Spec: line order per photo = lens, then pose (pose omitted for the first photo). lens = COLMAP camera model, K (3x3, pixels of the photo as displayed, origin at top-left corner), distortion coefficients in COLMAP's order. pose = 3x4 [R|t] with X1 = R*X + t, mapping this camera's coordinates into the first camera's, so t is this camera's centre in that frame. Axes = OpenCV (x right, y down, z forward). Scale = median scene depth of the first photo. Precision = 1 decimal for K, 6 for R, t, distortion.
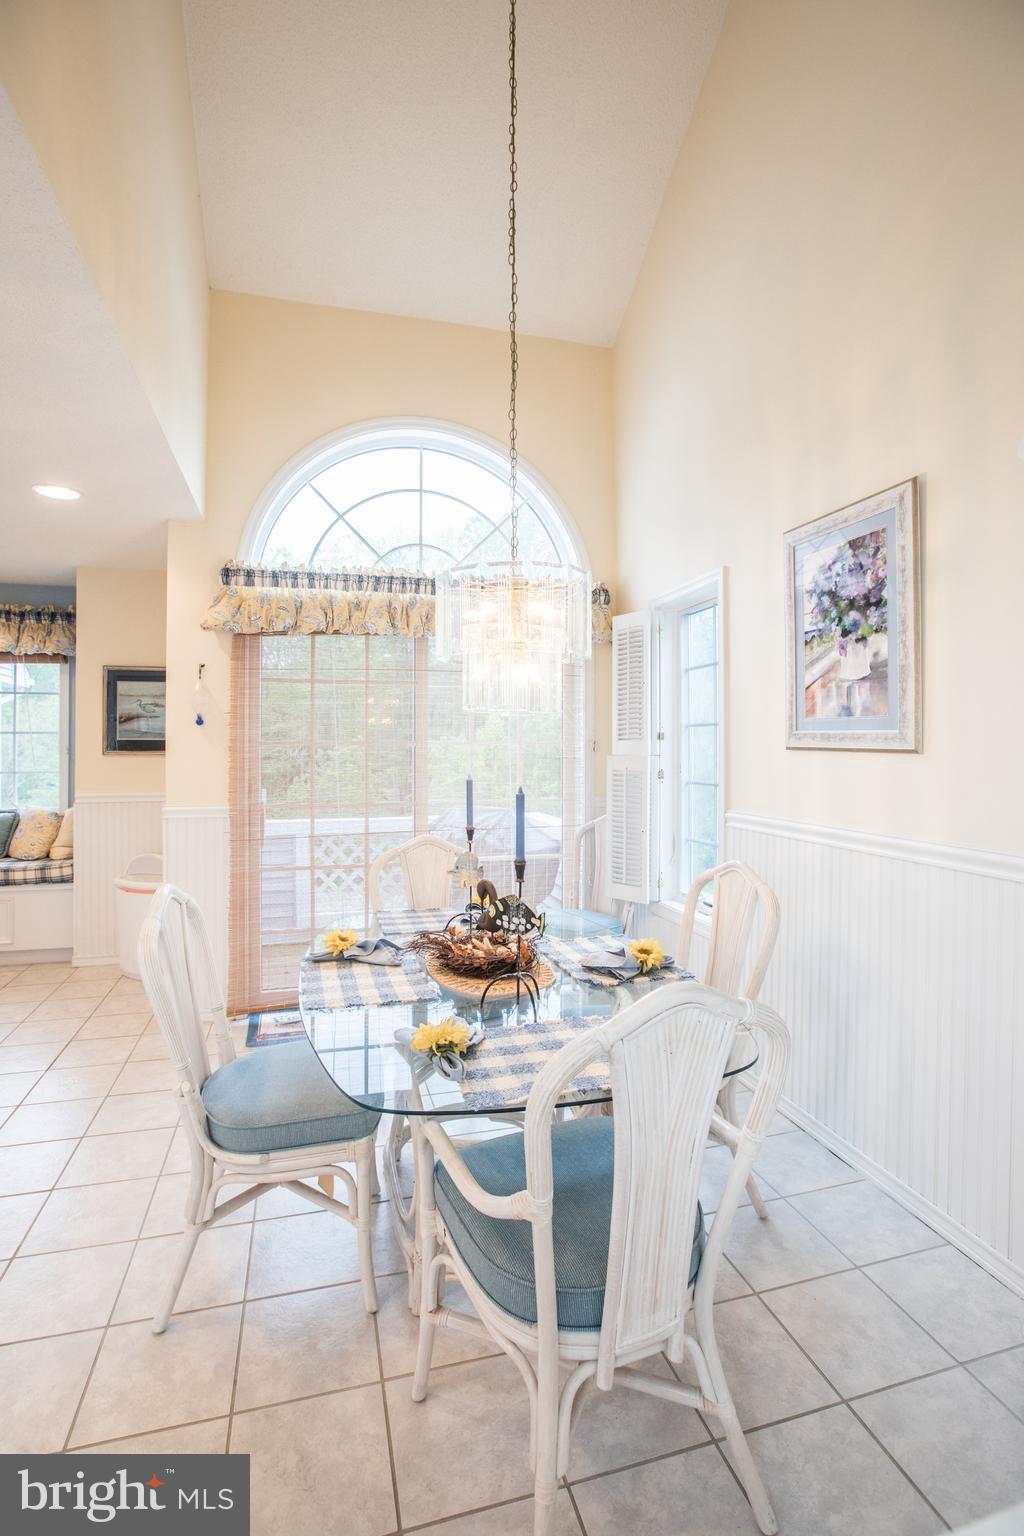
lens RADIAL K [[719.2, 0, 505.0], [0, 719.2, 743.1], [0, 0, 1]] dist [-0.057325, 0.023703]
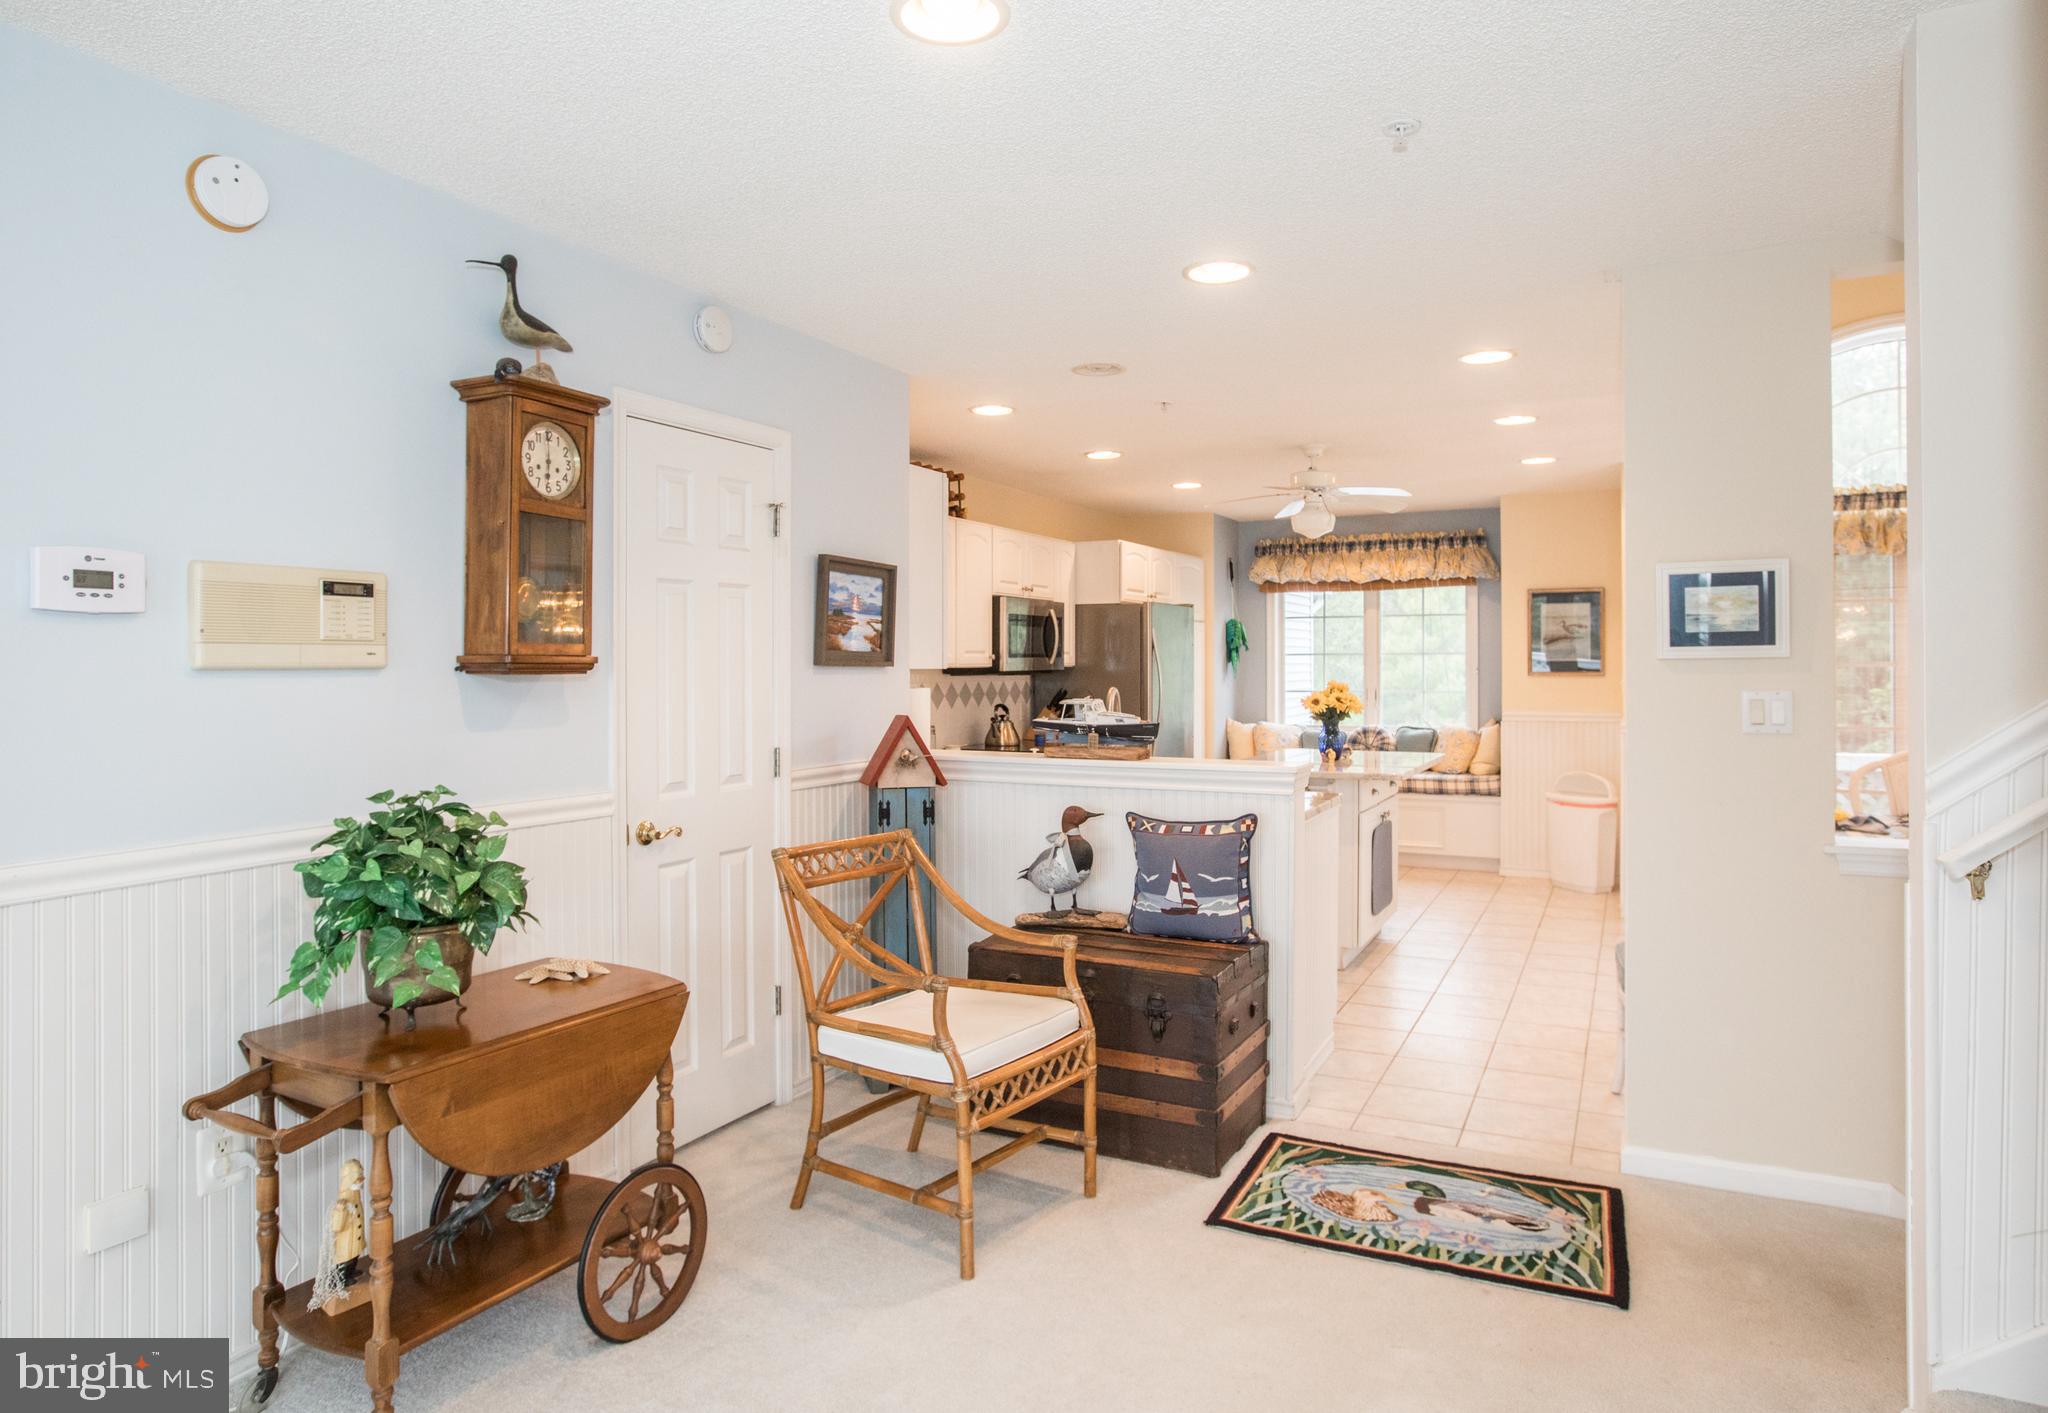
lens RADIAL K [[1229.5, 0, 1021.4], [0, 1229.5, 652.6], [0, 0, 1]] dist [-0.049381, 0.057456]
pose [[0.740531, -0.008561, -0.671967, 0.105214], [0.008108, 0.999960, -0.003805, -0.019290], [0.671973, -0.002631, 0.740571, -1.017589]]
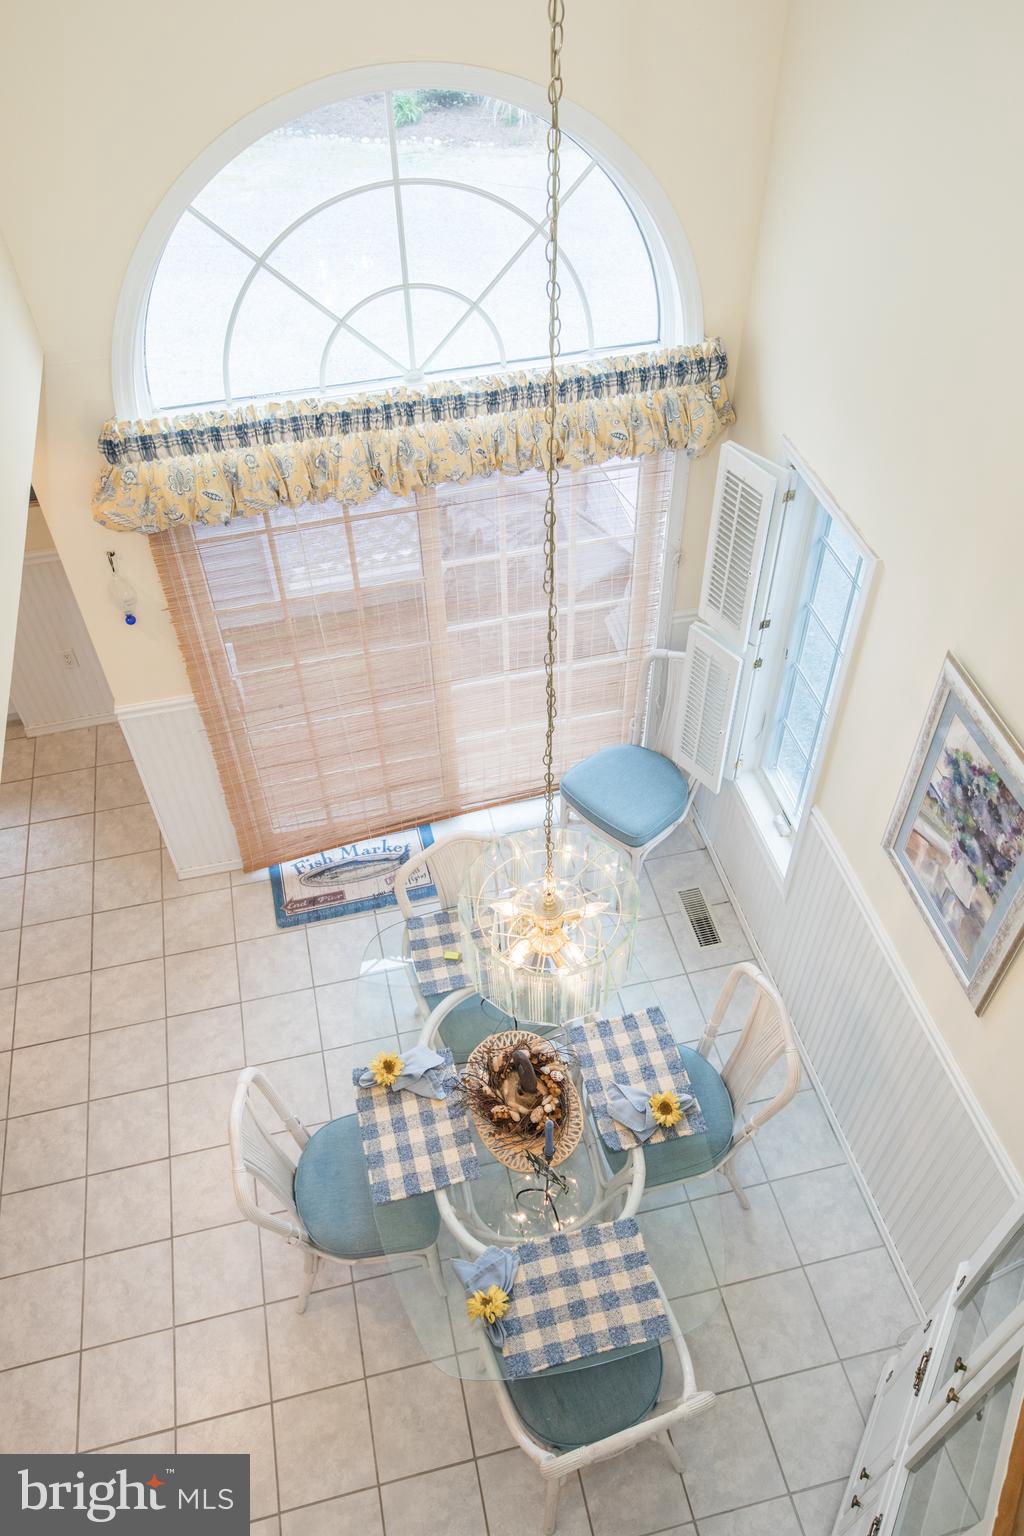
lens RADIAL K [[1125.3, 0, 511.0], [0, 1125.3, 803.0], [0, 0, 1]] dist [-0.046127, 0.176196]
pose [[0.998963, 0.017421, -0.042076, 0.012536], [0.019913, 0.663835, 0.747614, -0.741122], [0.040956, -0.747677, 0.662799, 0.109948]]
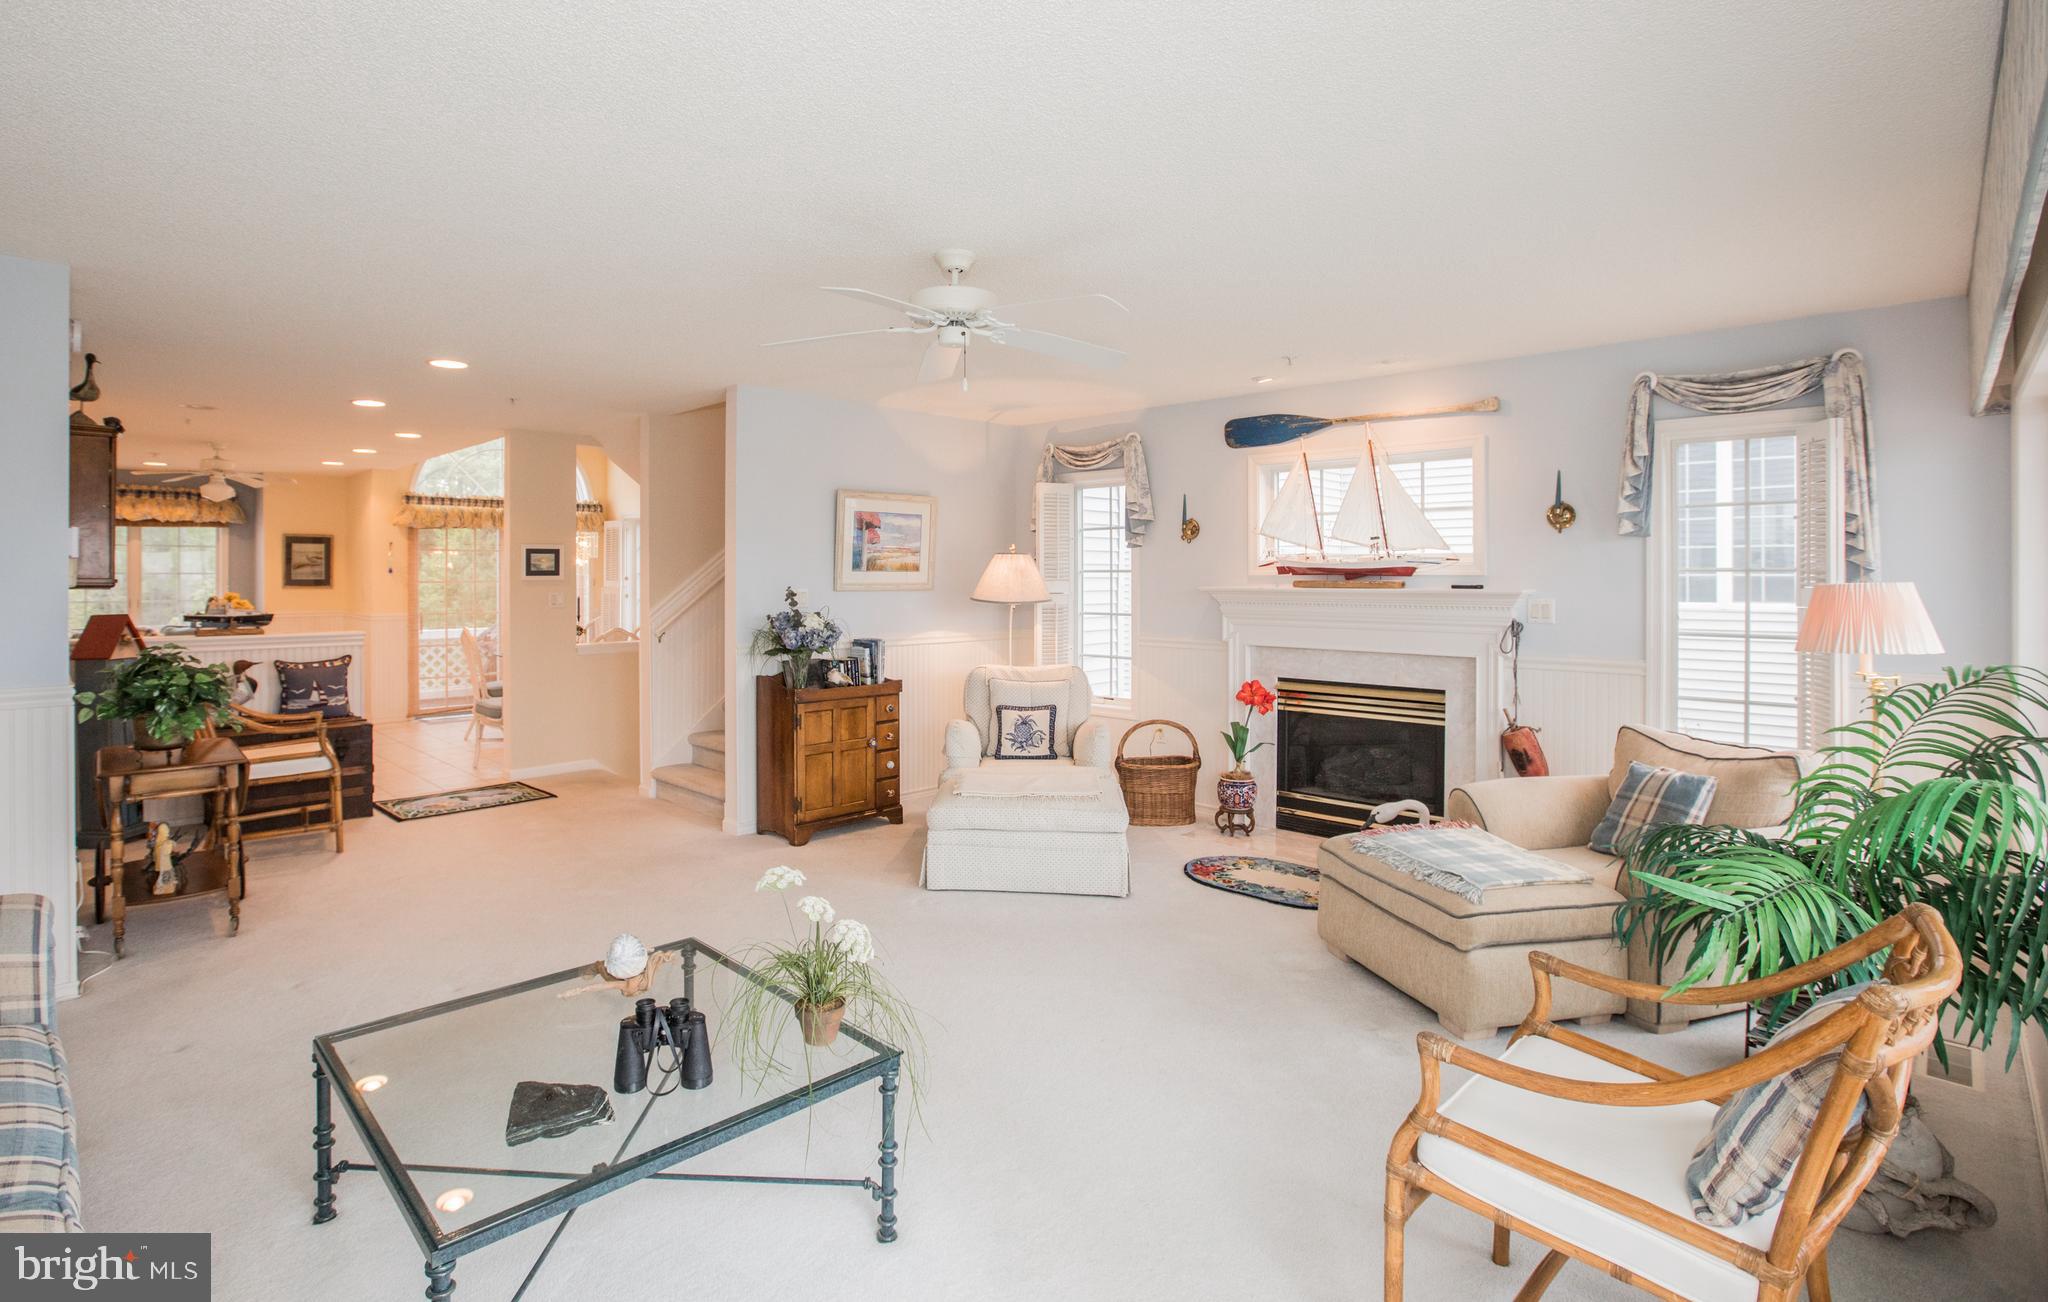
lens RADIAL K [[1010.5, 0, 951.0], [0, 1010.5, 593.5], [0, 0, 1]] dist [-0.017989, 0.000204]
pose [[0.886831, -0.005331, 0.462063, -0.330598], [-0.004981, 0.999765, 0.021093, -0.034361], [-0.462067, -0.021007, 0.886596, -2.166393]]
